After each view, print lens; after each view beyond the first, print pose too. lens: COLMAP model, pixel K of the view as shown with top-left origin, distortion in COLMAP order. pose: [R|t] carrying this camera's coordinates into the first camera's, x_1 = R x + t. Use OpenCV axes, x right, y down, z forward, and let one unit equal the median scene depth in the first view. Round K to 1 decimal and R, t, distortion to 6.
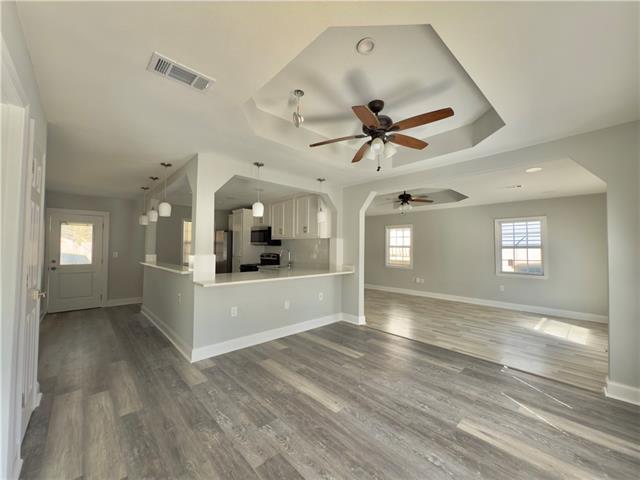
lens RADIAL K [[256.0, 0, 320.8], [0, 256.0, 240.2], [0, 0, 1]] dist [0.000056, -0.000820]
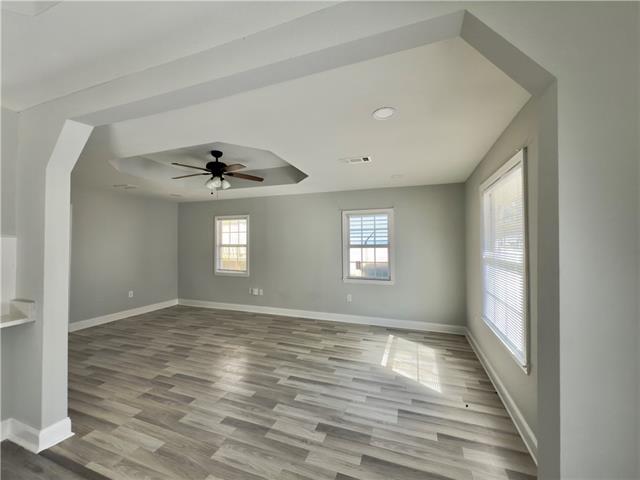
lens RADIAL K [[256.0, 0, 320.1], [0, 256.0, 240.2], [0, 0, 1]] dist [0.000056, -0.000820]
pose [[0.893244, -0.005528, 0.449537, 0.261631], [-0.004660, 0.999757, 0.021554, -0.008445], [-0.449547, -0.021348, 0.893001, 0.322514]]
